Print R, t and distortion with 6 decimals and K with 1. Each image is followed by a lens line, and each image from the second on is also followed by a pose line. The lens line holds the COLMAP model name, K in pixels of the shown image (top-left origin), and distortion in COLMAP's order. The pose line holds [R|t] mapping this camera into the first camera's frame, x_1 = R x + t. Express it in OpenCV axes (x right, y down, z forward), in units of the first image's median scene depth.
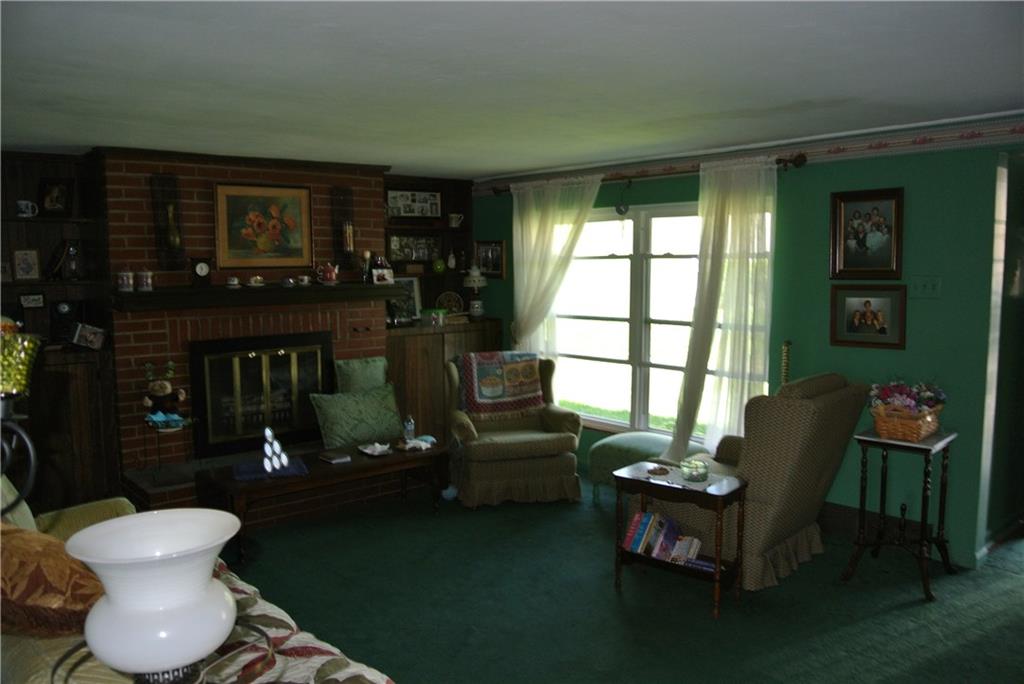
lens RADIAL K [[797.0, 0, 512.0], [0, 797.0, 342.0], [0, 0, 1]] dist [-0.092024, 0.035469]
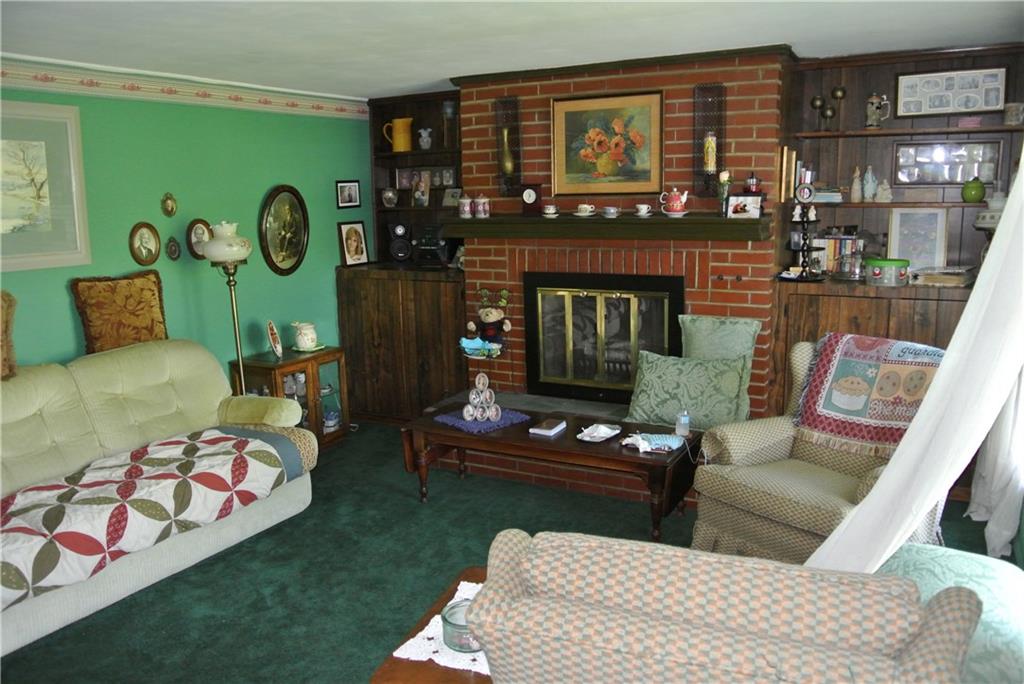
lens RADIAL K [[797.0, 0, 512.0], [0, 797.0, 342.0], [0, 0, 1]] dist [-0.092024, 0.035469]
pose [[0.360974, 0.169682, -0.917009, 0.464414], [-0.075126, 0.985403, 0.152764, -0.060214], [0.929545, 0.013747, 0.368453, 0.593957]]
